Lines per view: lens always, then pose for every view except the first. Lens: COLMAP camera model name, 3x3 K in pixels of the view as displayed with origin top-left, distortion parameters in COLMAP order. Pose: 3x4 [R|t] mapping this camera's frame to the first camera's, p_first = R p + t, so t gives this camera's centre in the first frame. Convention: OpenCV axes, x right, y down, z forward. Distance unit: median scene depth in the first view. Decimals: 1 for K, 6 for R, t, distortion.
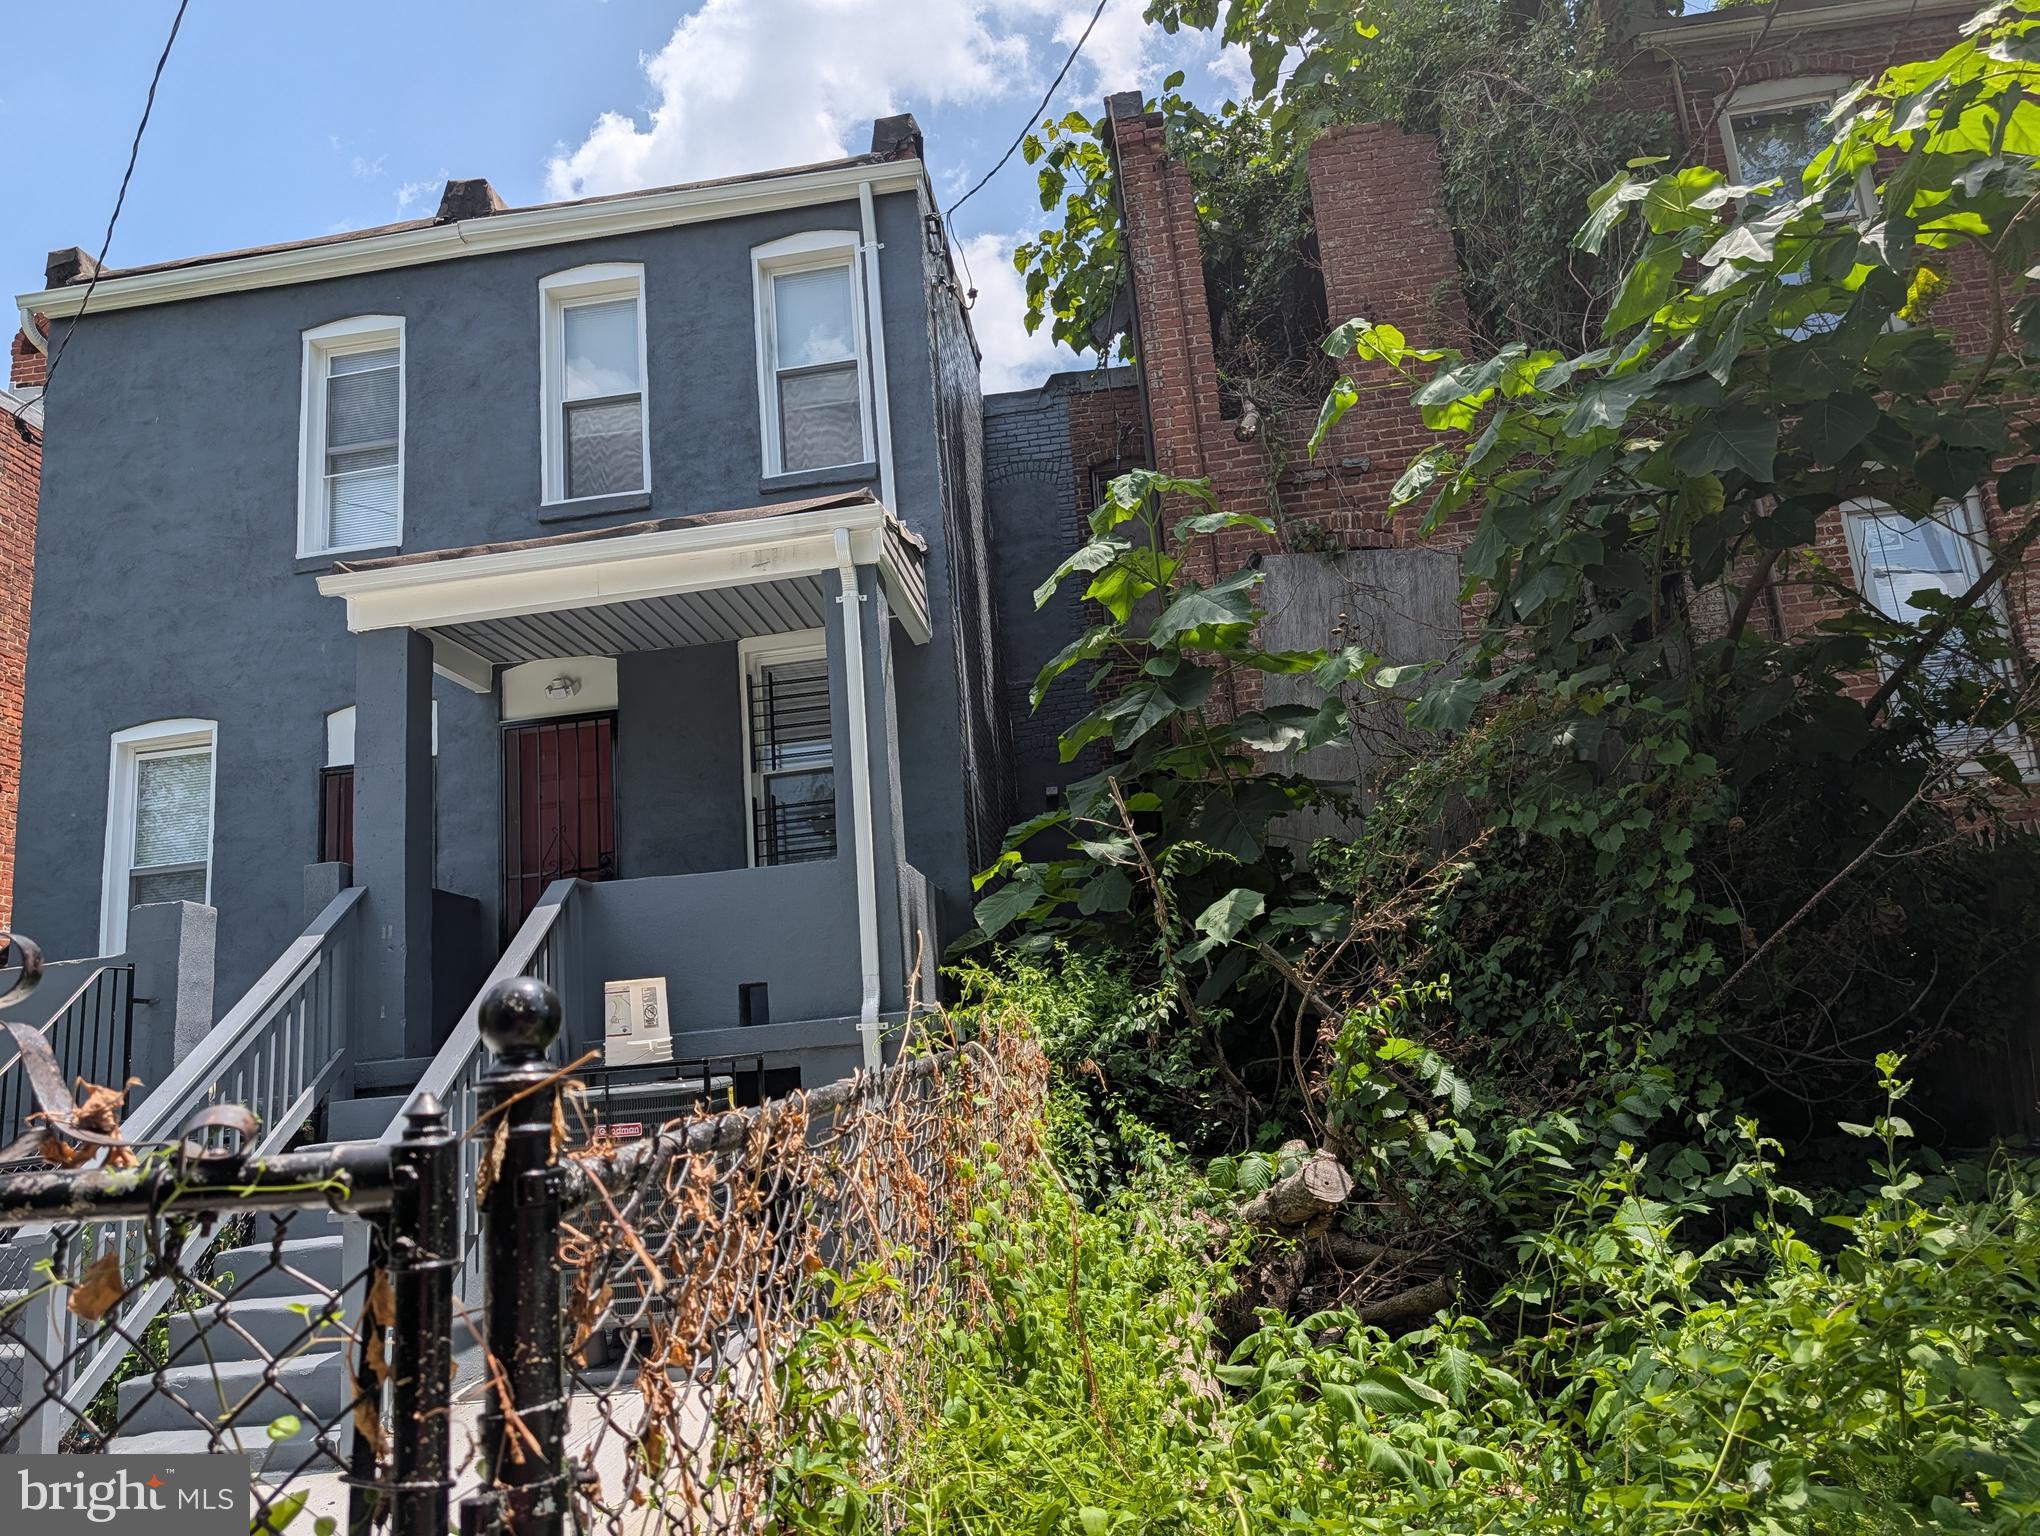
lens RADIAL K [[1481.5, 0, 986.9], [0, 1481.5, 768.5], [0, 0, 1]] dist [0.001163, -0.016403]
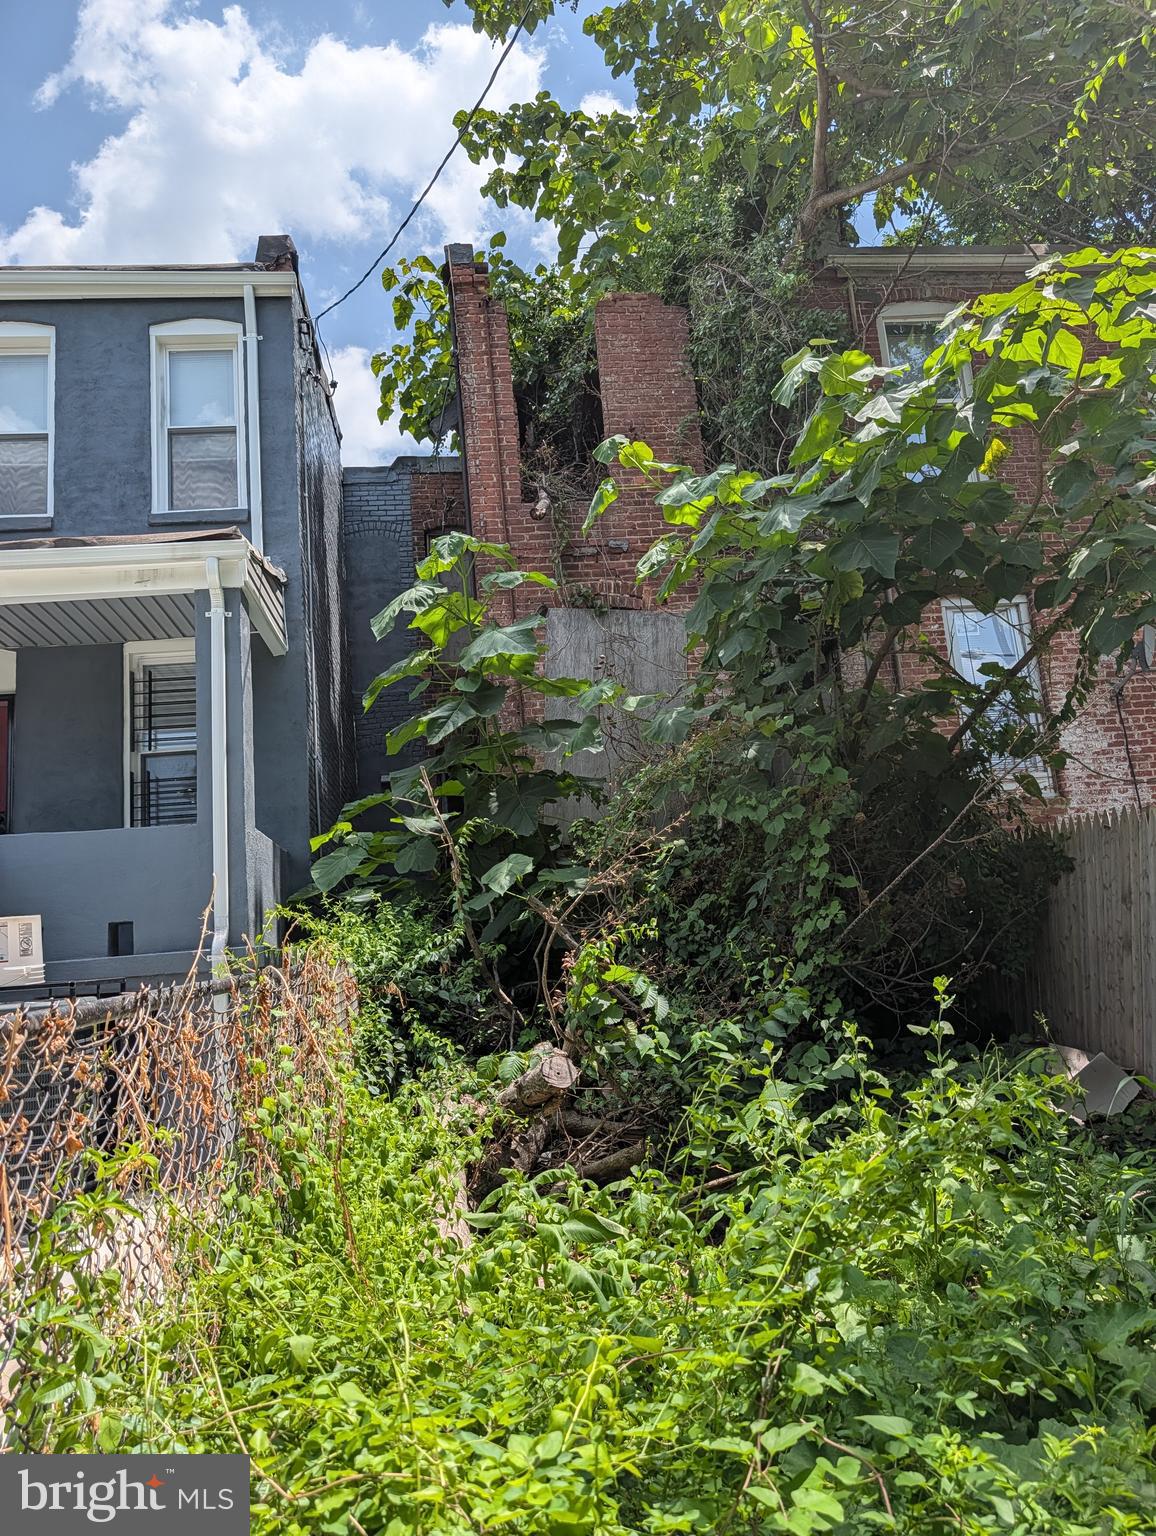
lens RADIAL K [[1115.5, 0, 603.0], [0, 1115.5, 784.3], [0, 0, 1]] dist [0.001163, -0.016403]
pose [[0.973061, 0.040056, 0.227040, 0.018837], [-0.043529, 0.998999, 0.010309, 0.004594], [-0.226400, -0.019914, 0.973831, 0.010998]]
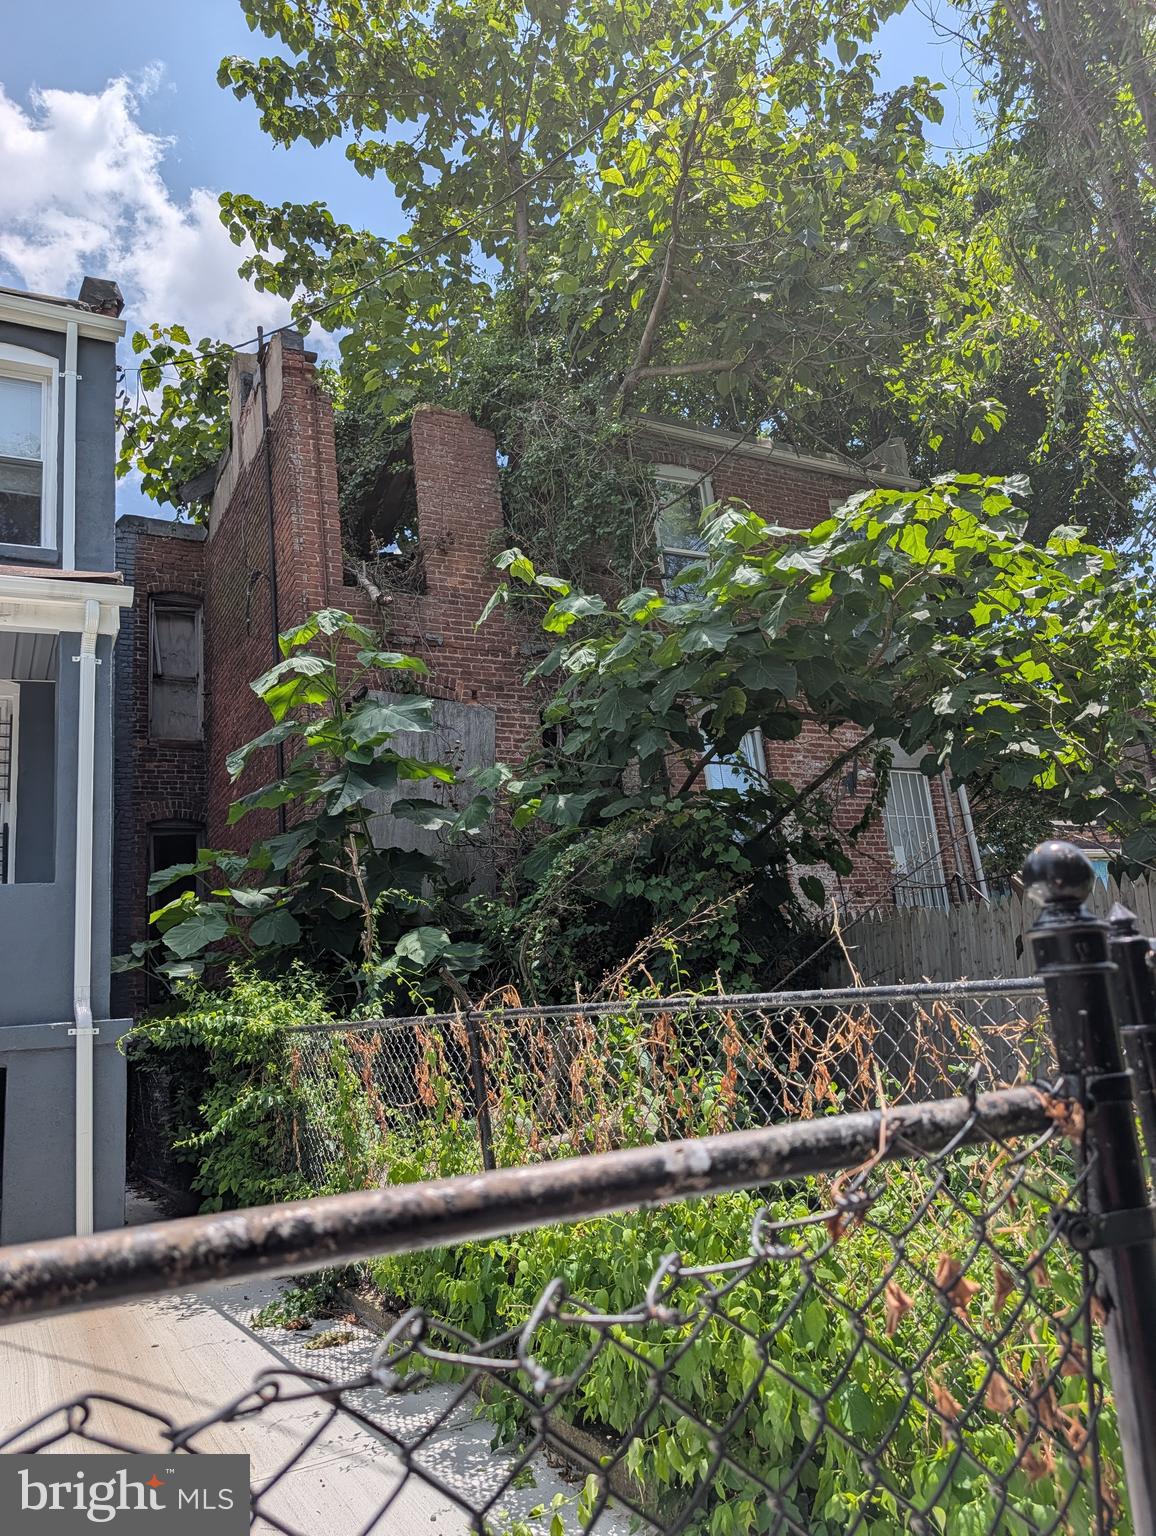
lens RADIAL K [[1105.4, 0, 578.0], [0, 1105.4, 768.0], [0, 0, 1]] dist [0.052316, -0.079562]
pose [[0.819490, 0.143419, 0.554858, -0.304417], [-0.091449, 0.988499, -0.120441, 0.047257], [-0.565750, 0.047959, 0.823181, 0.072988]]
